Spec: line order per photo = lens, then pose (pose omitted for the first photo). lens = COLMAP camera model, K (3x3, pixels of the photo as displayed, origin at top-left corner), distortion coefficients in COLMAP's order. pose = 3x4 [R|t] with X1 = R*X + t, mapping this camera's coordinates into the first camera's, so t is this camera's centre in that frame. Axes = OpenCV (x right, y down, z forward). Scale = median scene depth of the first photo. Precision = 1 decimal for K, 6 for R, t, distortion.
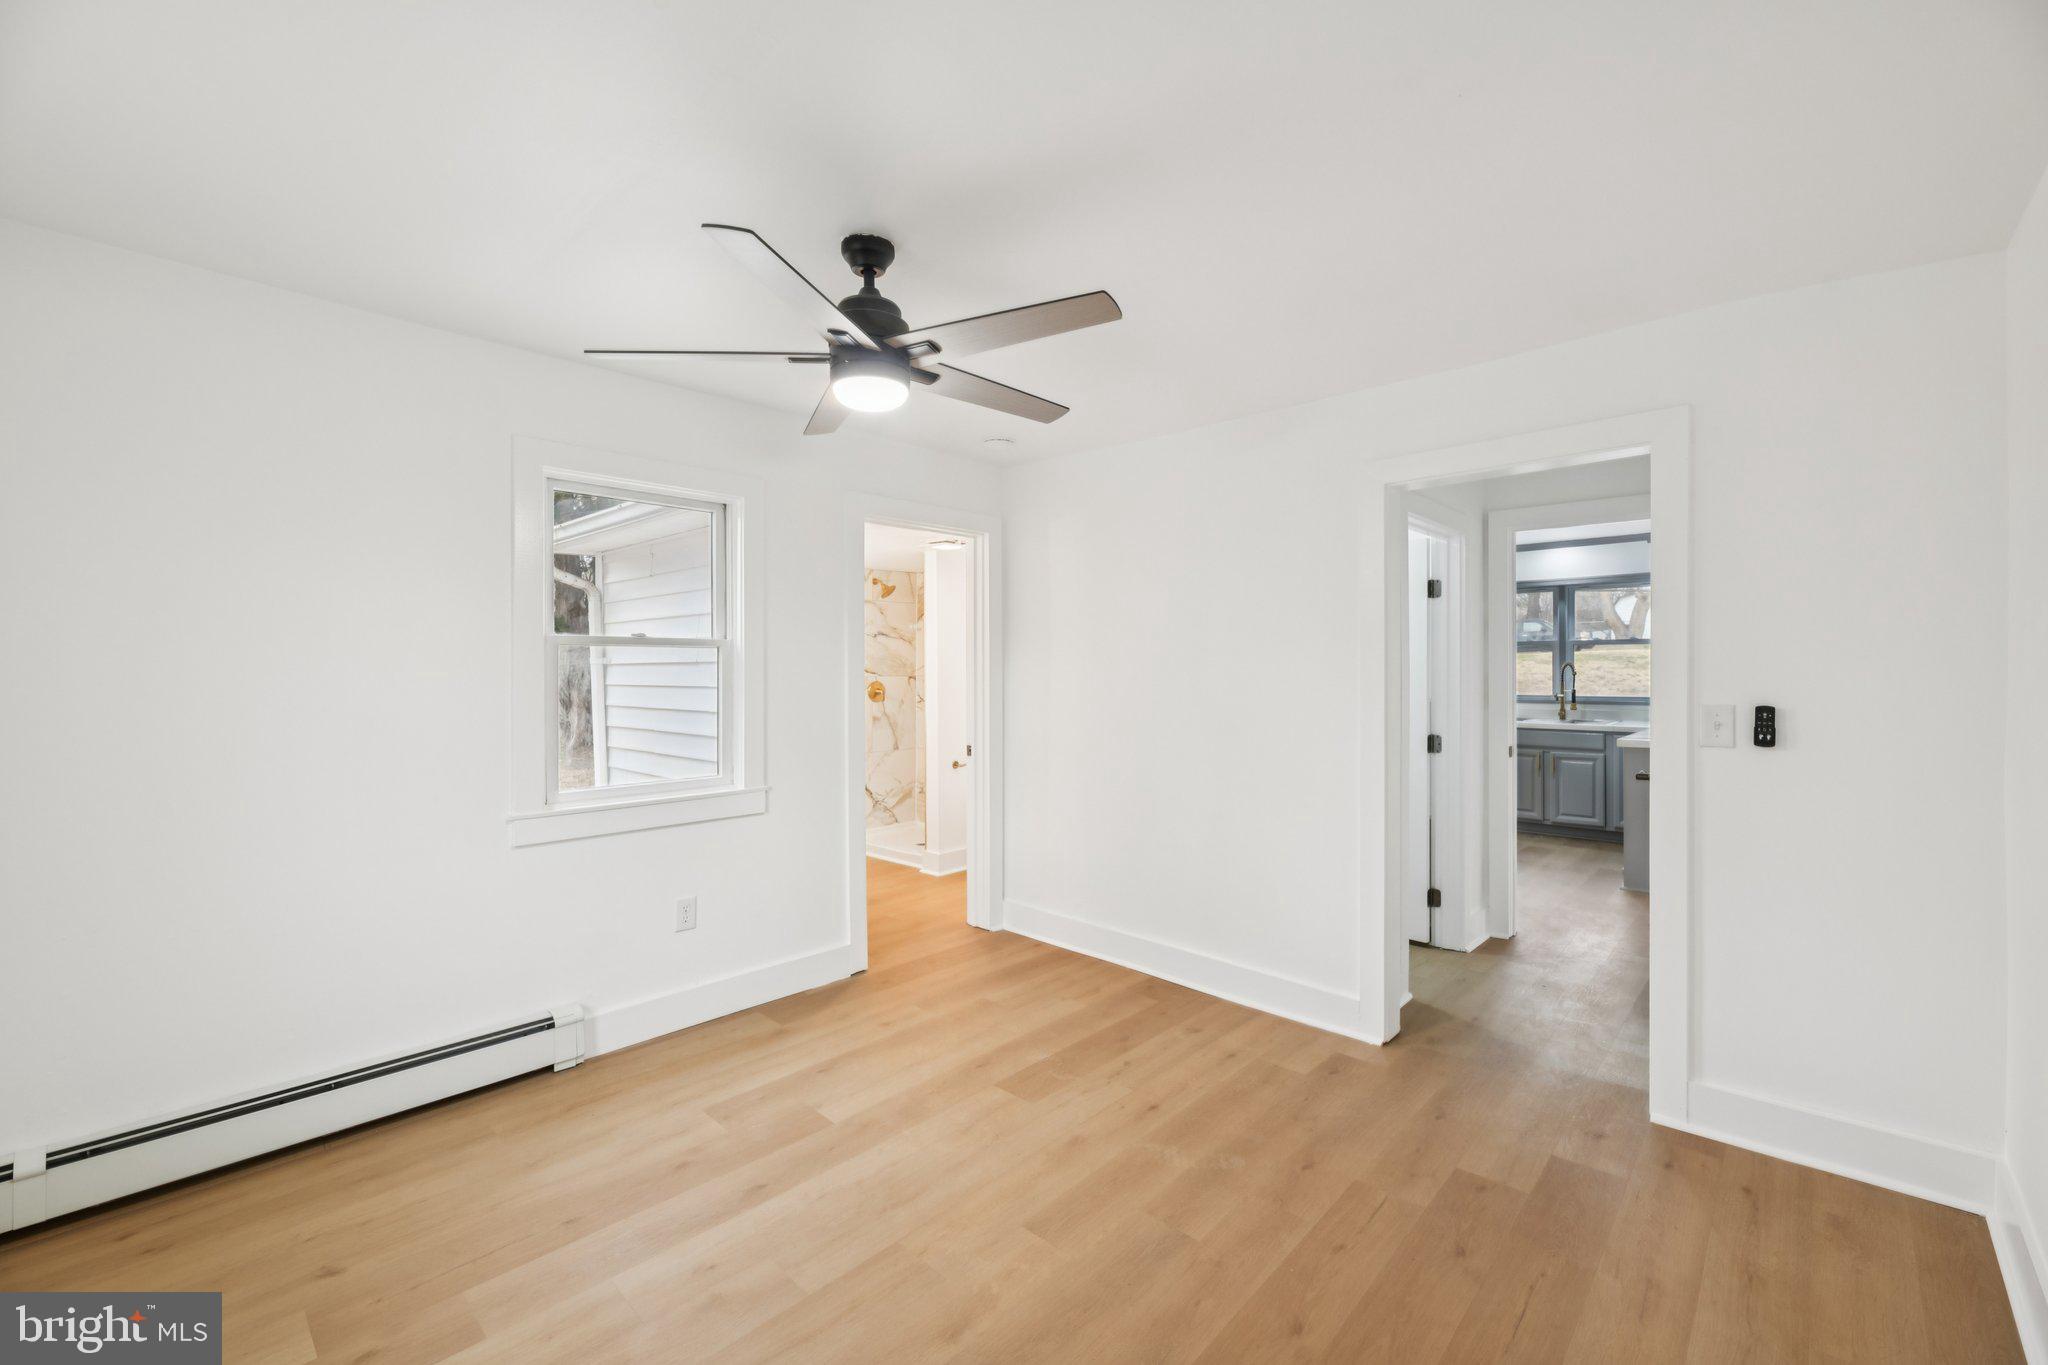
lens RADIAL K [[853.0, 0, 1035.1], [0, 853.0, 670.7], [0, 0, 1]] dist [-0.001488, -0.000398]
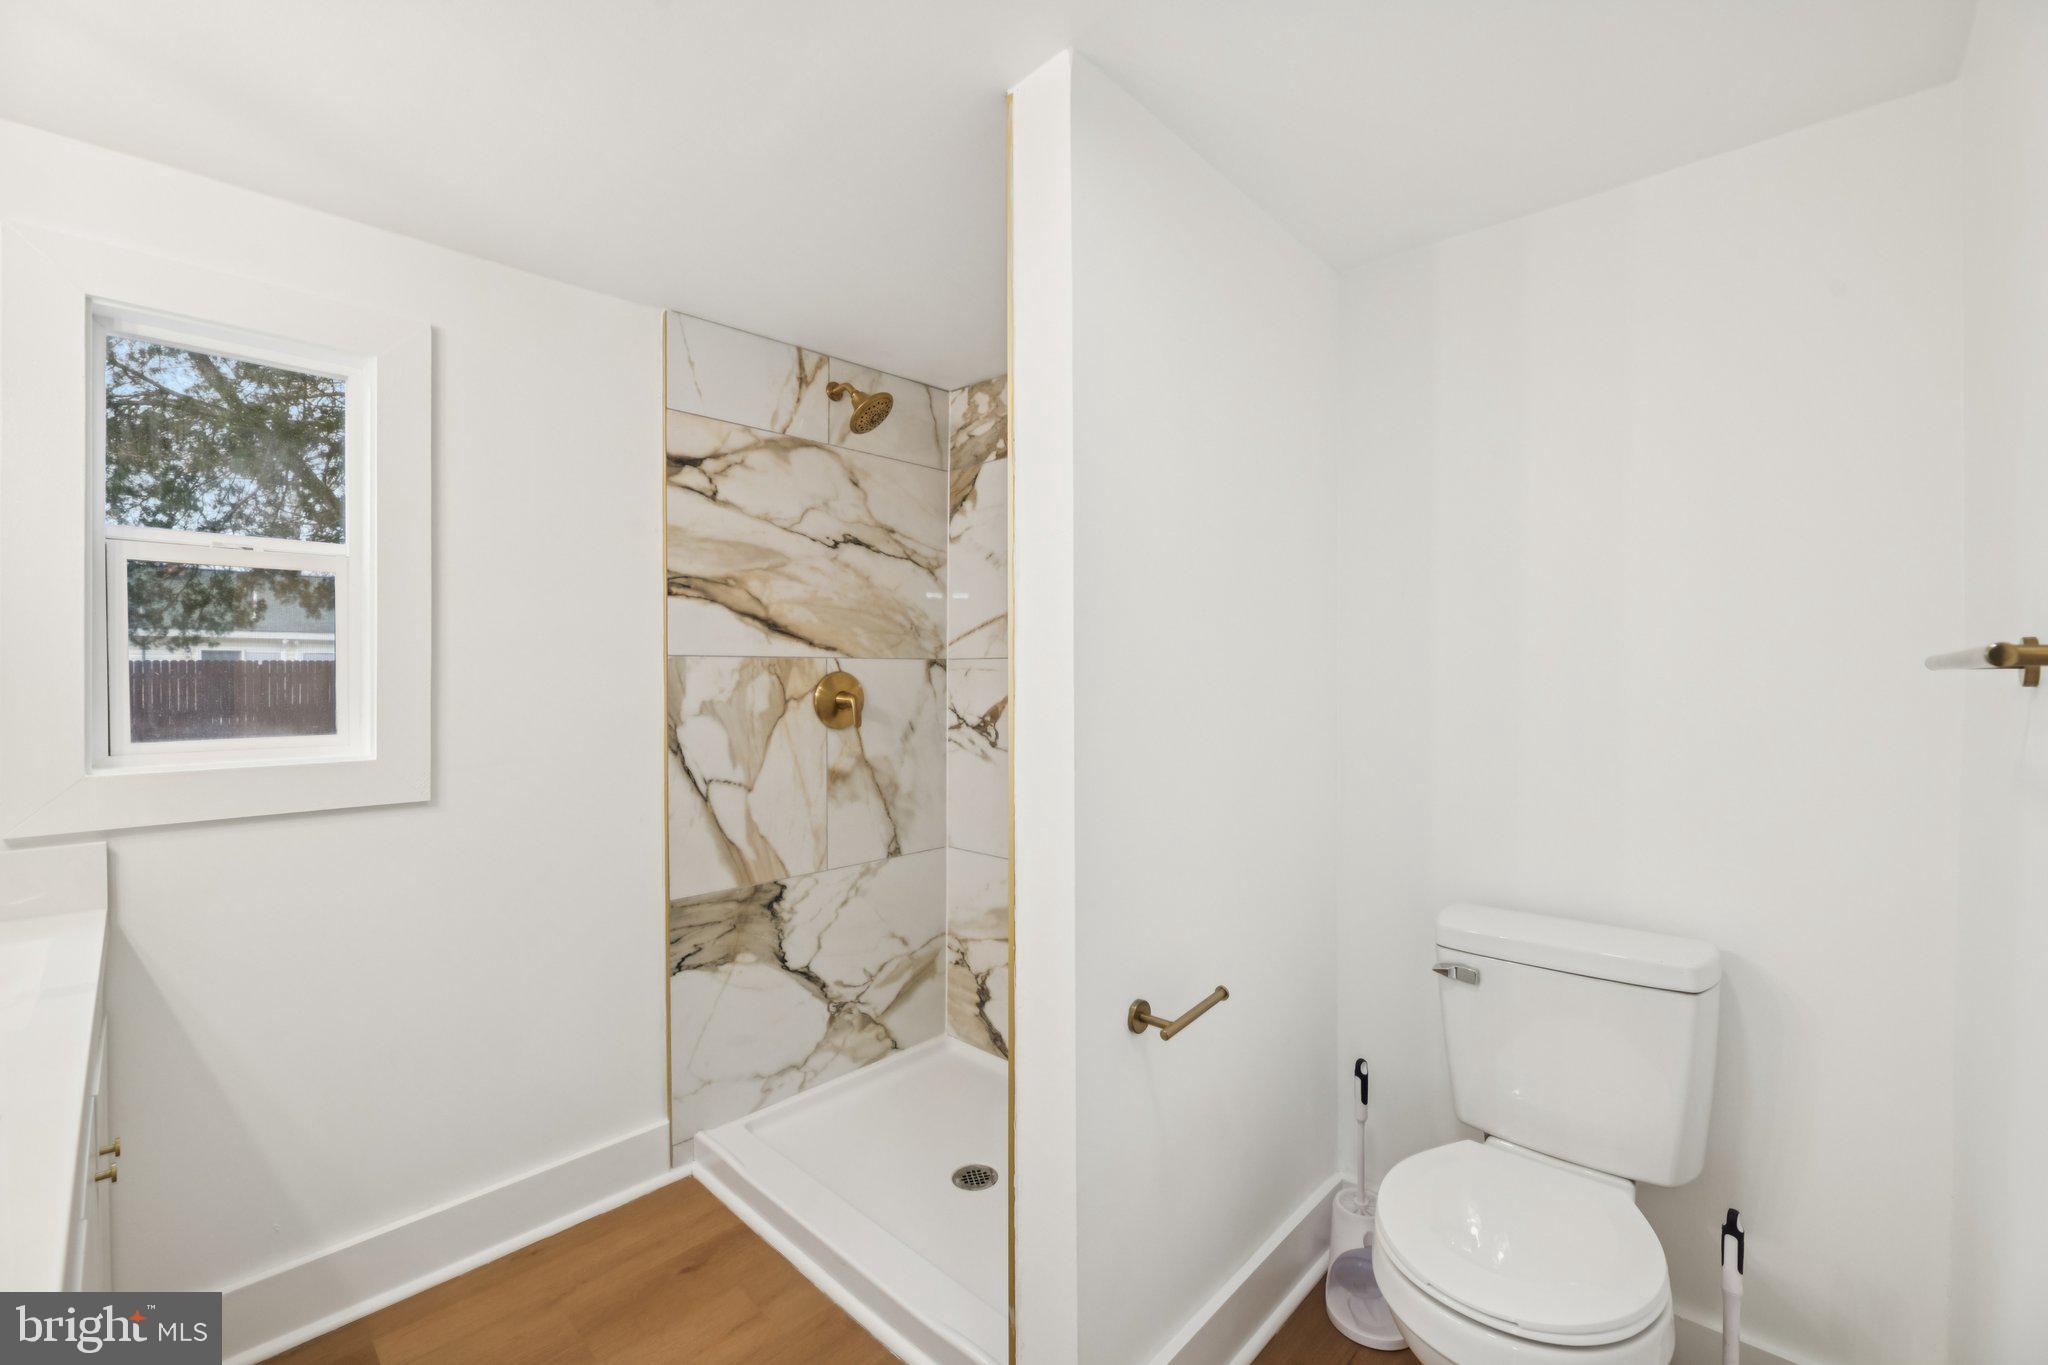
lens RADIAL K [[853.0, 0, 1035.1], [0, 853.0, 670.7], [0, 0, 1]] dist [-0.001488, -0.000398]
pose [[0.999971, 0.000170, -0.007604, -0.208011], [-0.000224, 0.999975, -0.007104, 0.030052], [0.007603, 0.007106, 0.999946, 1.324278]]
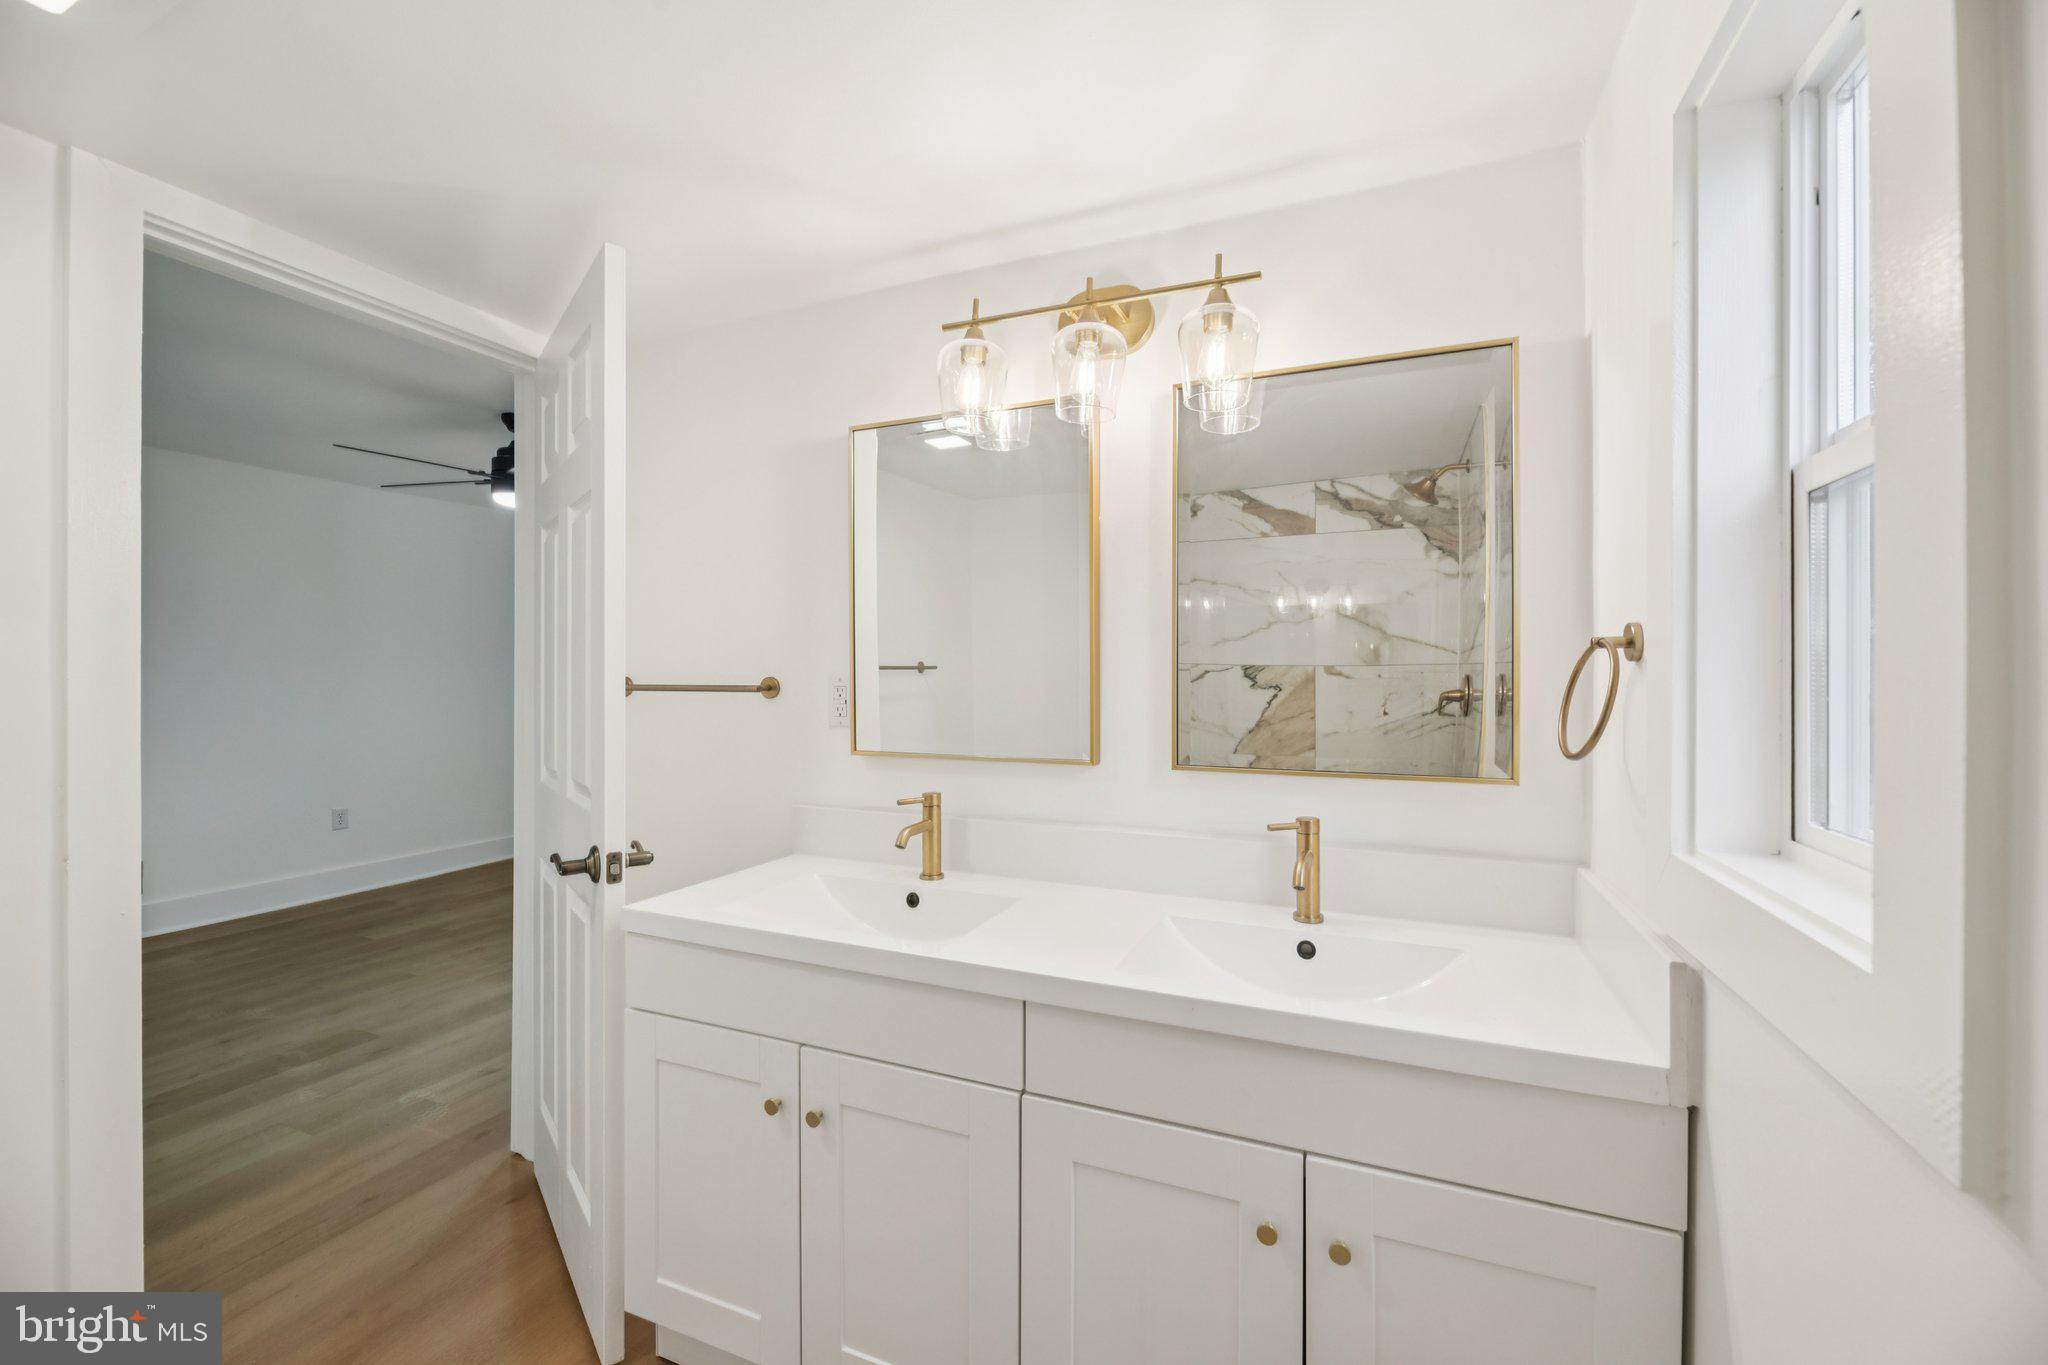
lens RADIAL K [[831.0, 0, 1025.2], [0, 831.0, 676.8], [0, 0, 1]] dist [-0.001729, -0.000593]
pose [[-0.942348, 0.001202, -0.334633, -0.398724], [-0.001064, 0.999978, 0.006589, 0.019997], [0.334634, 0.006565, -0.942325, 1.937728]]
